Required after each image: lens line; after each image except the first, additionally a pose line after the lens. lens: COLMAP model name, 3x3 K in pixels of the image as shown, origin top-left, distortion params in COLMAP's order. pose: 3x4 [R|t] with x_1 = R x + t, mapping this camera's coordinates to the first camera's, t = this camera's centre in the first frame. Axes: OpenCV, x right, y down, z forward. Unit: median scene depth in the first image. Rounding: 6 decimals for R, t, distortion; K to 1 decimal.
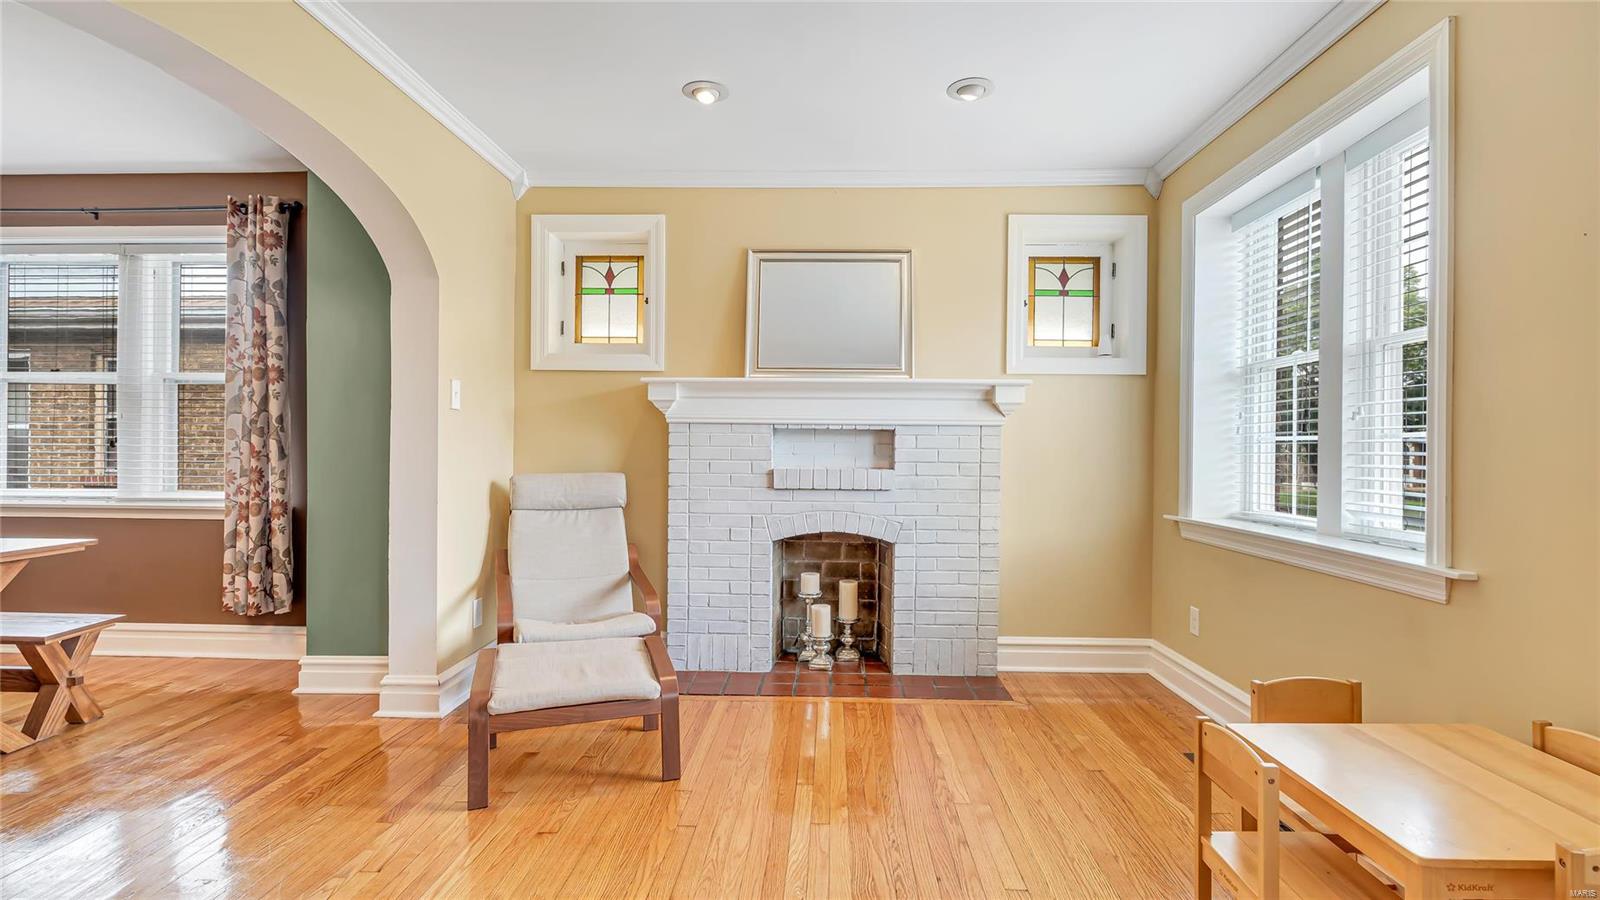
lens RADIAL K [[735.2, 0, 788.7], [0, 735.2, 448.2], [0, 0, 1]] dist [-0.000478, 0.000951]
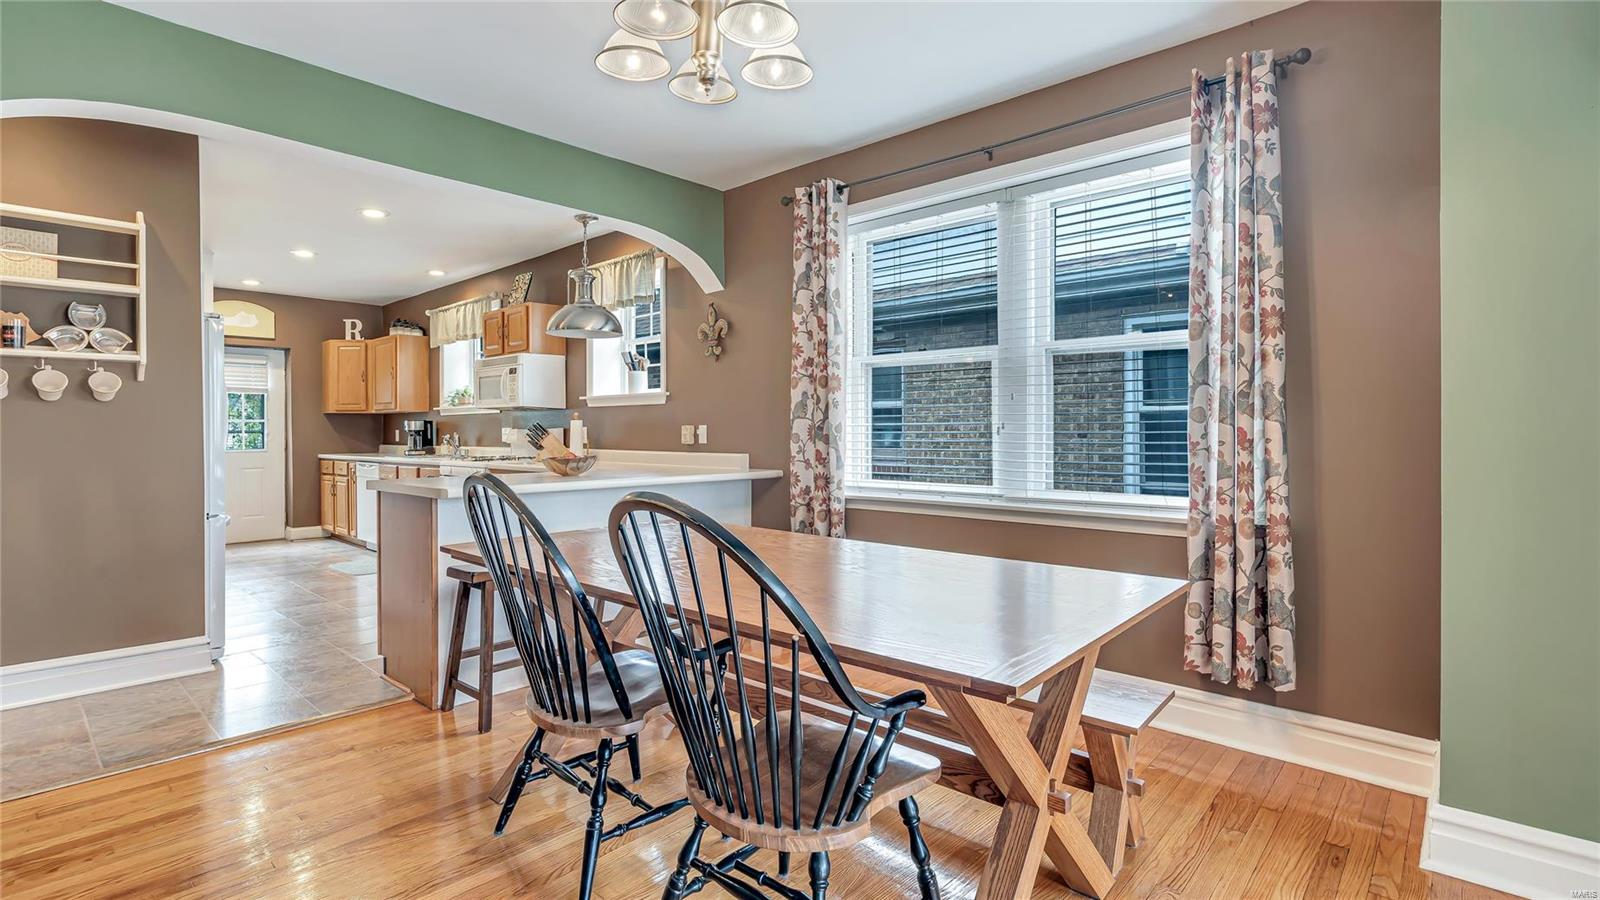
lens RADIAL K [[749.5, 0, 795.3], [0, 749.5, 432.4], [0, 0, 1]] dist [0.001852, 0.001004]
pose [[0.771867, -0.007430, -0.635740, -0.611437], [0.005609, 0.999972, -0.004877, -0.001458], [0.635759, 0.000199, 0.771888, 0.221955]]
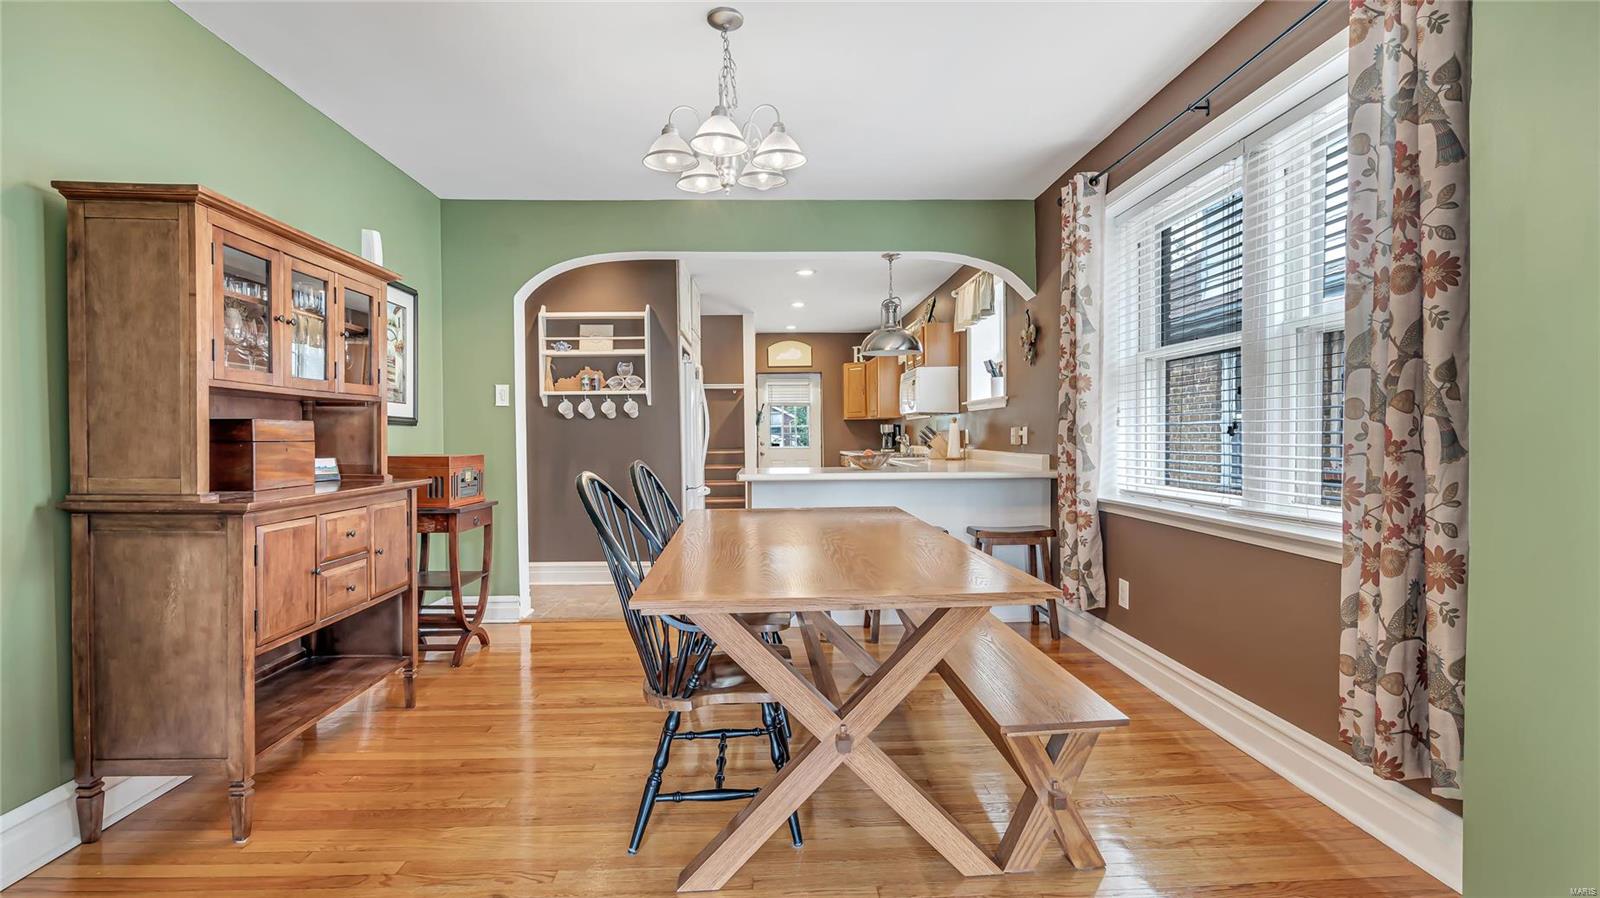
lens RADIAL K [[726.1, 0, 798.0], [0, 726.1, 455.1], [0, 0, 1]] dist [-0.001667, -0.000238]
pose [[0.103053, 0.019830, -0.994478, -0.293592], [0.006036, 0.999770, 0.020561, 0.000643], [0.994658, -0.008122, 0.102910, 0.564580]]
